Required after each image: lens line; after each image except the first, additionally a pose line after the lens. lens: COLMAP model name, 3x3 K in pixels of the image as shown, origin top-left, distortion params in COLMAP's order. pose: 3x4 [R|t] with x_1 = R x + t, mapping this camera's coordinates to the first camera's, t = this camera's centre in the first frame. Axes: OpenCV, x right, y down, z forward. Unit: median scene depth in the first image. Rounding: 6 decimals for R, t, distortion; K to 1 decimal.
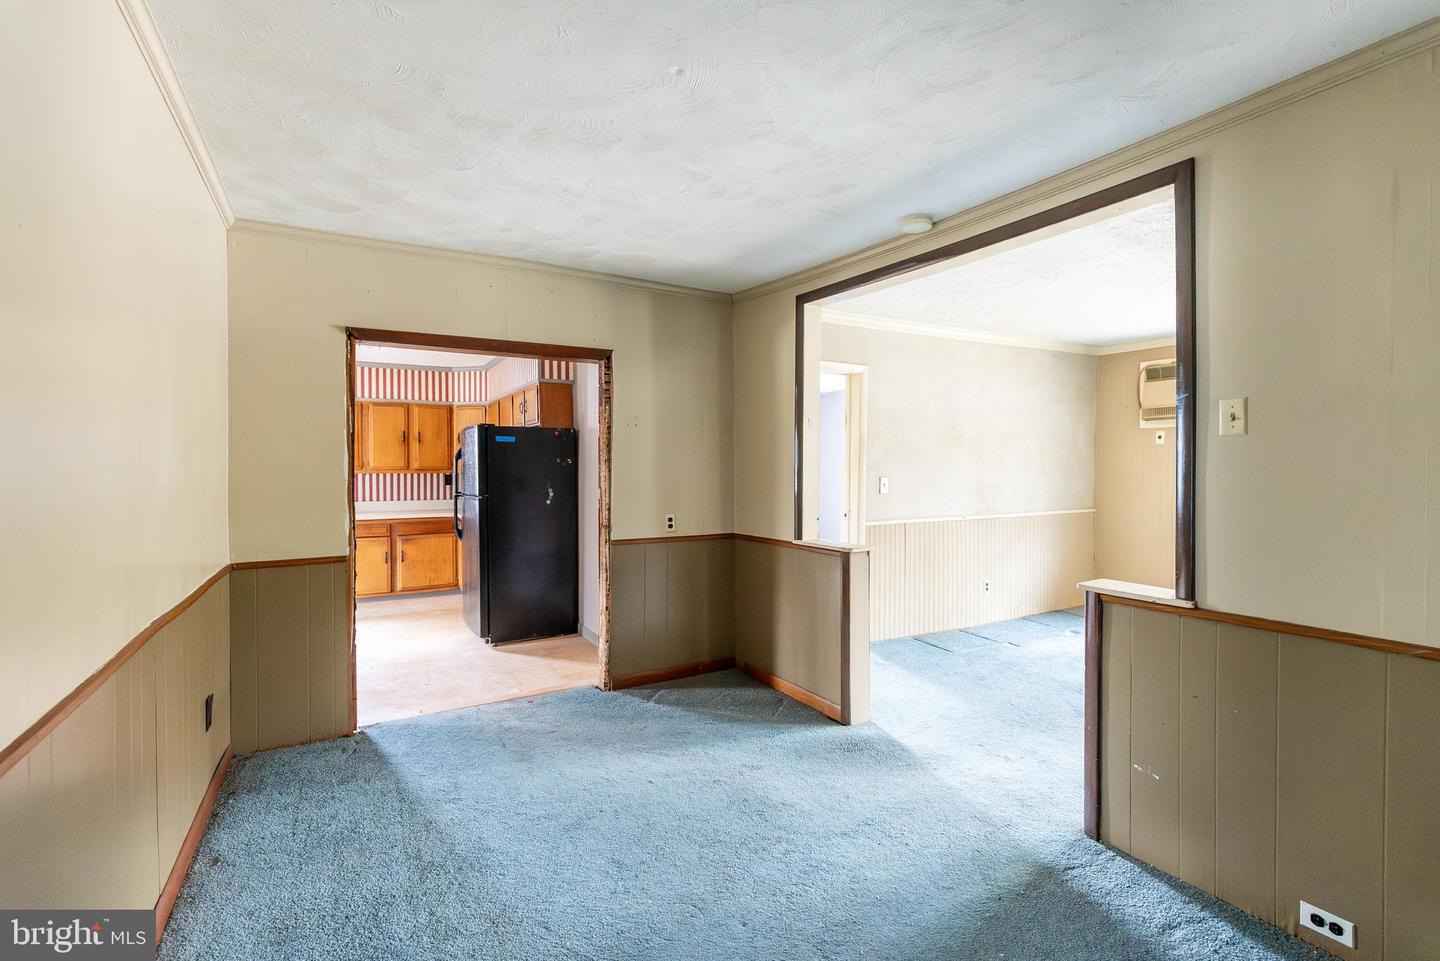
lens RADIAL K [[641.5, 0, 724.7], [0, 641.5, 480.0], [0, 0, 1]] dist [0.002431, 0.000265]
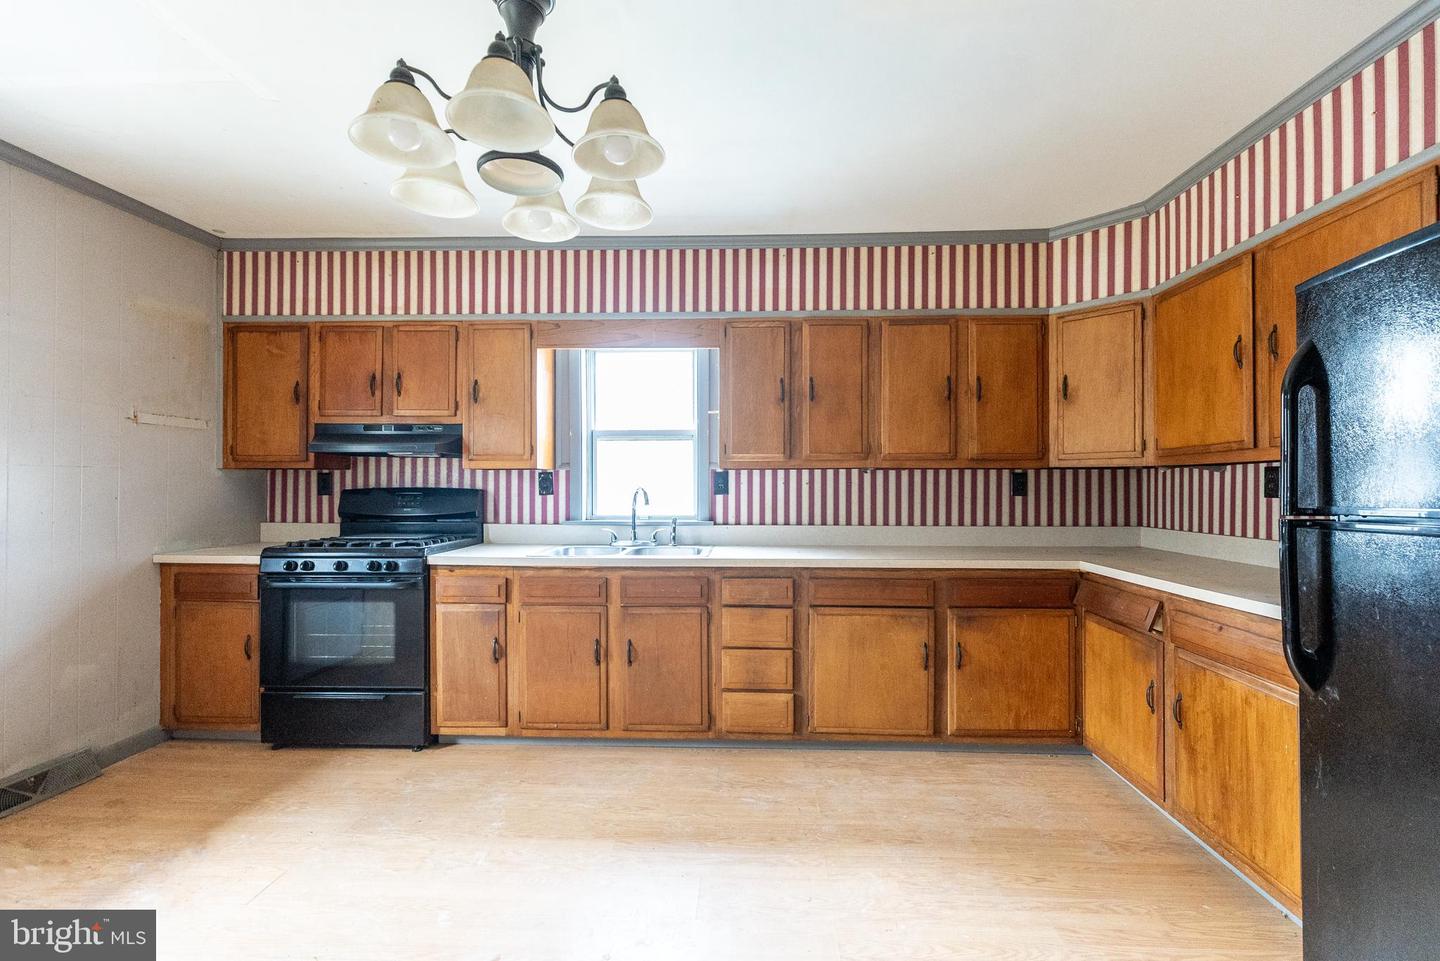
lens RADIAL K [[642.7, 0, 724.0], [0, 642.7, 484.0], [0, 0, 1]] dist [0.000721, 0.000221]
pose [[0.835487, -0.004830, -0.549489, -0.379351], [-0.013618, 0.999472, -0.029490, 0.017395], [0.549342, 0.032121, 0.834980, 0.525284]]
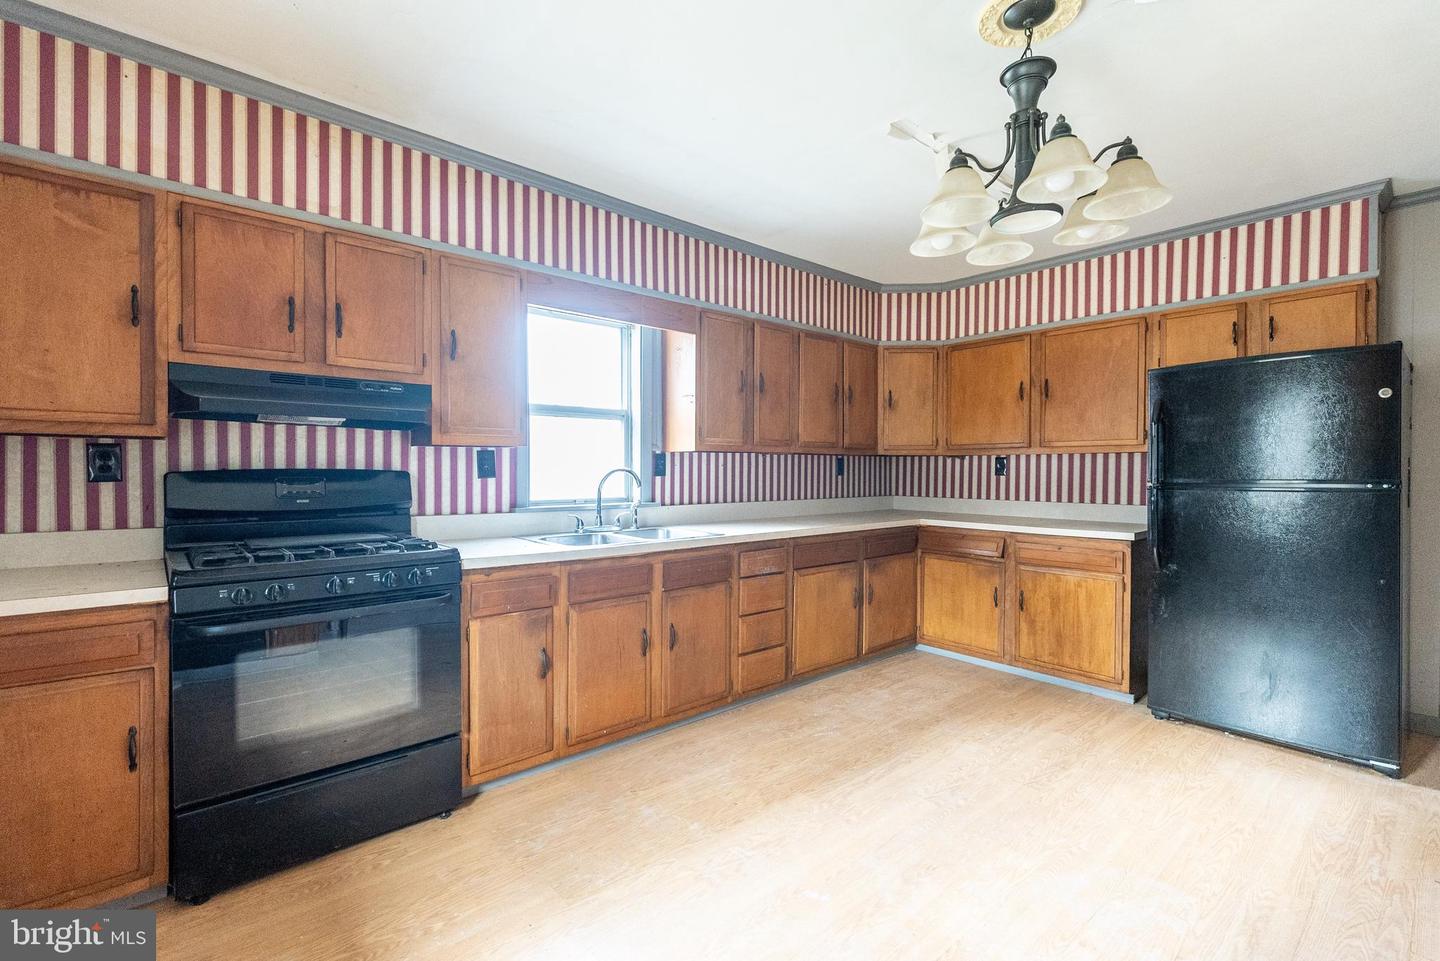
lens RADIAL K [[641.5, 0, 724.7], [0, 641.5, 480.0], [0, 0, 1]] dist [0.002431, 0.000265]
pose [[0.983874, -0.003077, 0.178837, -0.704791], [0.004649, 0.999954, -0.008377, 0.018505], [-0.178803, 0.009073, 0.983843, 0.430686]]
